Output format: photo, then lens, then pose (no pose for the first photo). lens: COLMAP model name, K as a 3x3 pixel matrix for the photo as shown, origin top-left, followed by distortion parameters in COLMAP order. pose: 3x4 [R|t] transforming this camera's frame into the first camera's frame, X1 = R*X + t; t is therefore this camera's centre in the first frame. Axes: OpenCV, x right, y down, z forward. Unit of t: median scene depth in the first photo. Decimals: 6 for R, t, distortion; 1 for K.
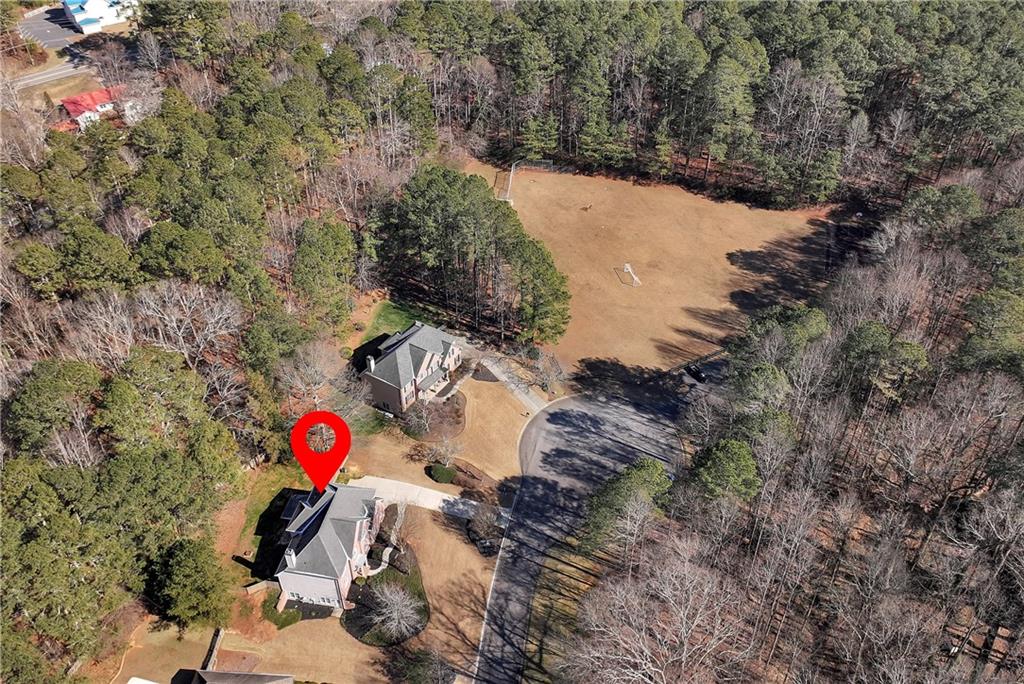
lens RADIAL K [[891.8, 0, 537.6], [0, 891.8, 342.2], [0, 0, 1]] dist [-0.005395, -0.006746]
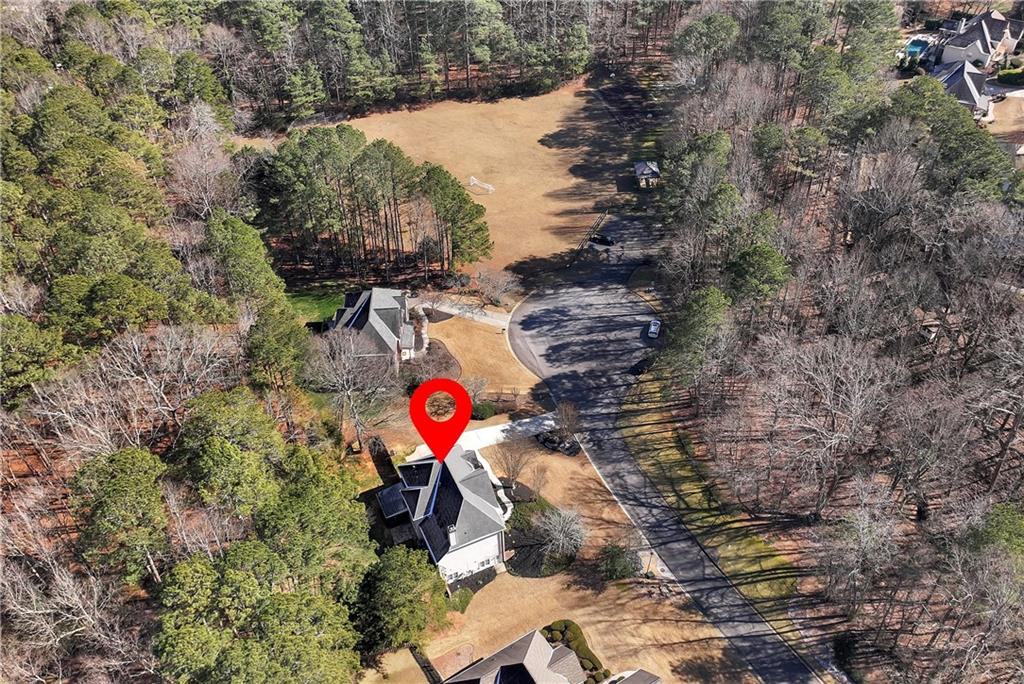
lens RADIAL K [[891.8, 0, 537.6], [0, 891.8, 342.2], [0, 0, 1]] dist [-0.005395, -0.006746]
pose [[0.799194, -0.396537, 0.451716, -0.446924], [0.380363, 0.915547, 0.130755, -0.023878], [-0.465417, 0.067318, 0.882528, 0.102704]]
